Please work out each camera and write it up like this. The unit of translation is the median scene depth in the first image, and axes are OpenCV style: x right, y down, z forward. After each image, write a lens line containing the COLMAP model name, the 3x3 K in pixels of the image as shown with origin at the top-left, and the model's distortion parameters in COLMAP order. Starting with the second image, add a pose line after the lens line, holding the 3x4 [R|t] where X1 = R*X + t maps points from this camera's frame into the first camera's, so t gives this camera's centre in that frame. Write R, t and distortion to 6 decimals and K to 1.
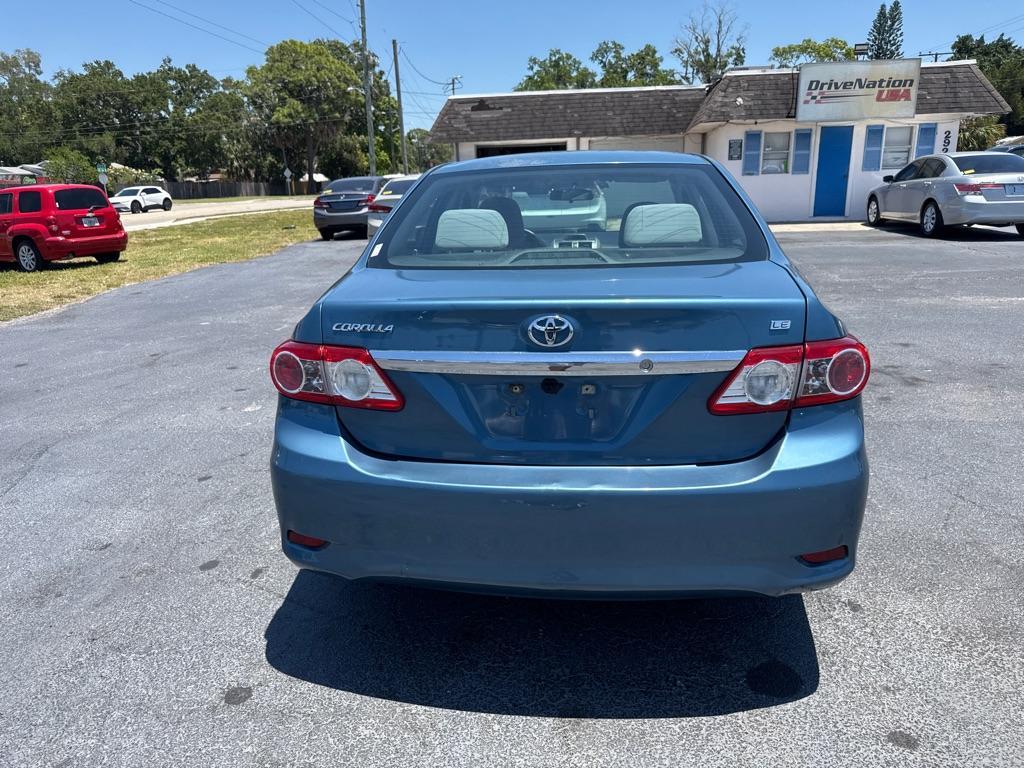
lens RADIAL K [[722.3, 0, 504.4], [0, 722.3, 375.9], [0, 0, 1]] dist [0.029596, -0.036970]
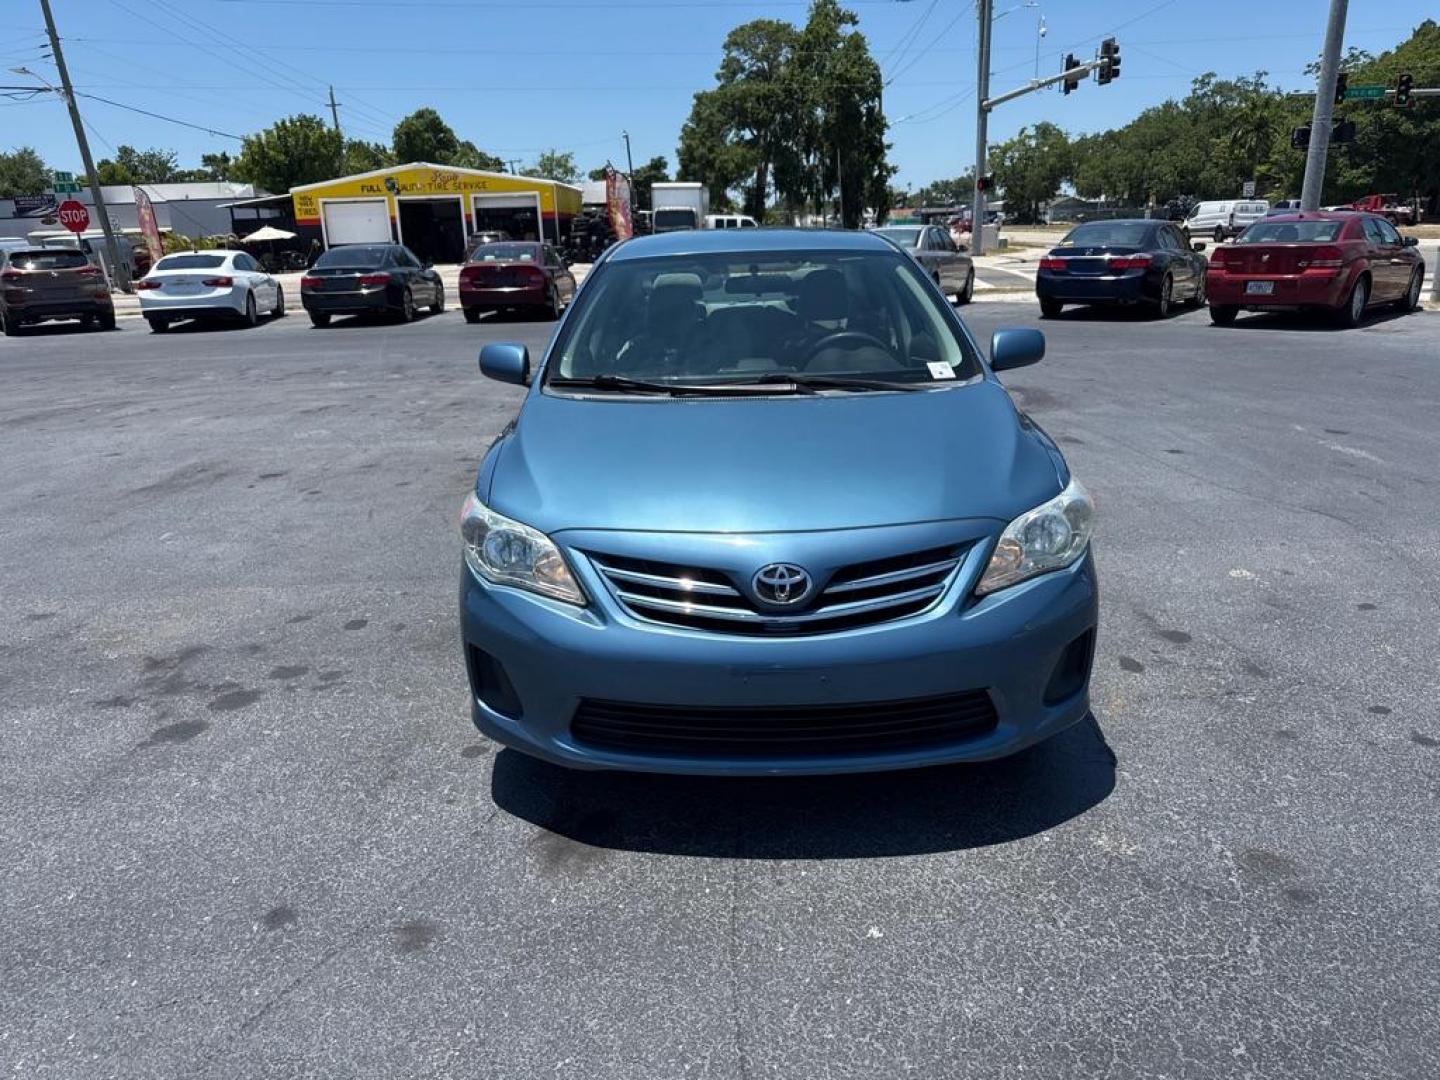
lens RADIAL K [[1028.8, 0, 715.2], [0, 1028.8, 541.0], [0, 0, 1]] dist [0.006374, -0.008134]
pose [[-0.991797, 0.088692, -0.092047, 0.046168], [0.026405, 0.846735, 0.531359, -0.105624], [0.125066, 0.524570, -0.842131, 0.365634]]
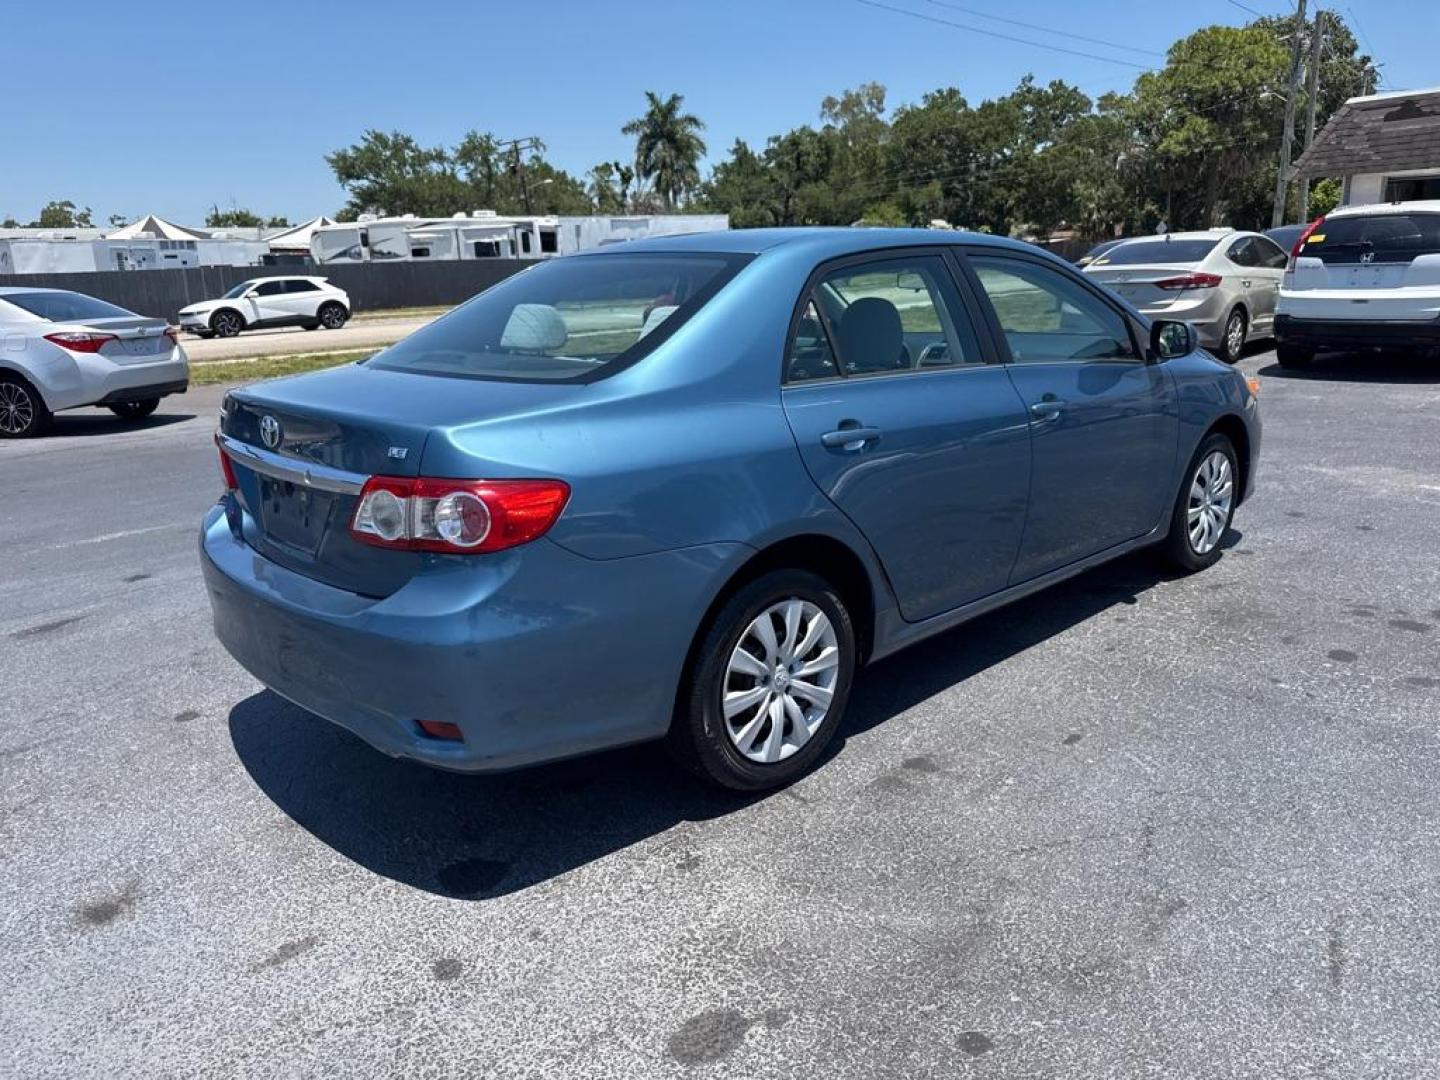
lens RADIAL K [[1015.8, 0, 720.0], [0, 1015.8, 535.0], [0, 0, 1]] dist [0.029596, -0.036970]
pose [[0.763687, 0.168344, -0.623251, 0.117203], [-0.155947, 0.984918, 0.074945, -0.010002], [0.626468, 0.039960, 0.778422, 0.022062]]
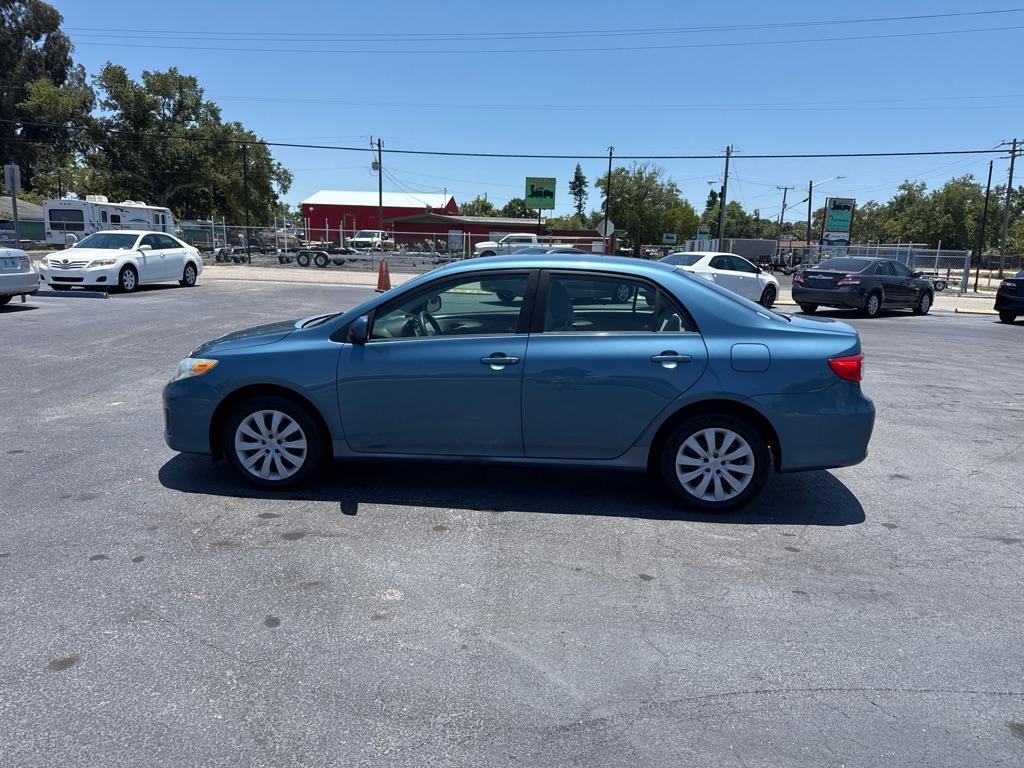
lens RADIAL K [[722.3, 0, 517.4], [0, 722.3, 391.6], [0, 0, 1]] dist [0.029596, -0.036970]
pose [[-0.033306, -0.172582, 0.984432, -0.211441], [0.234761, 0.956069, 0.175552, -0.049402], [-0.971482, 0.236953, 0.008672, 0.176575]]
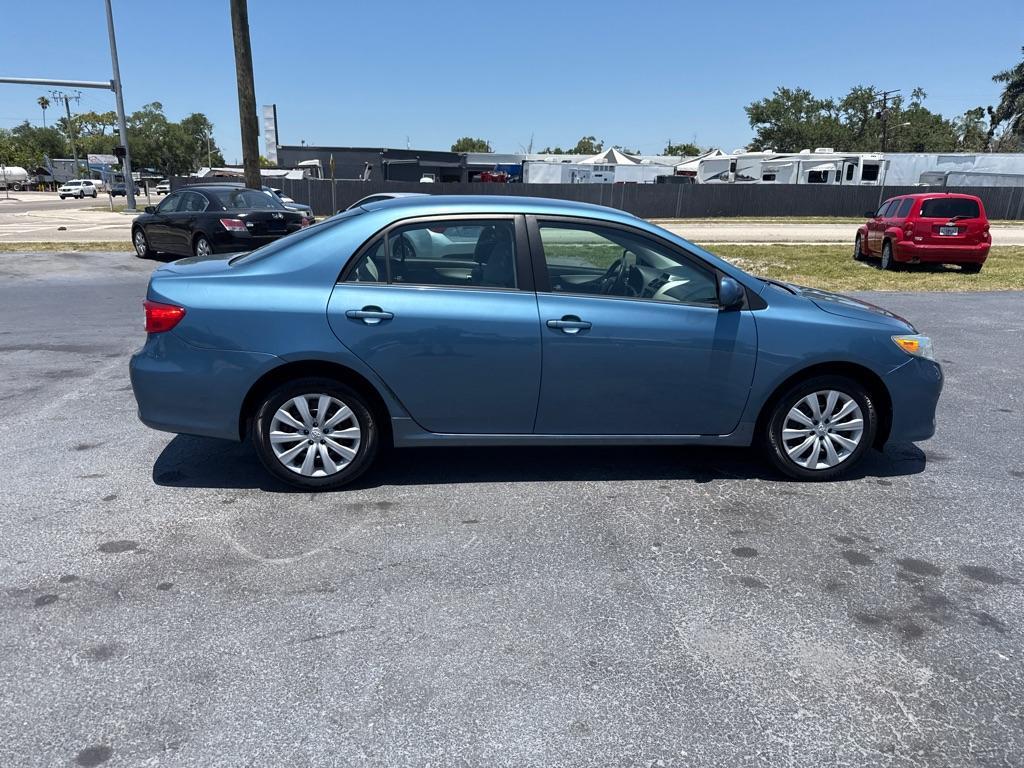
lens RADIAL K [[722.3, 0, 505.3], [0, 722.3, 385.4], [0, 0, 1]] dist [0.029596, -0.036970]
pose [[0.201936, 0.288067, -0.936077, 0.210938], [-0.273965, 0.934226, 0.228396, -0.045462], [0.940300, 0.210331, 0.267574, 0.117063]]
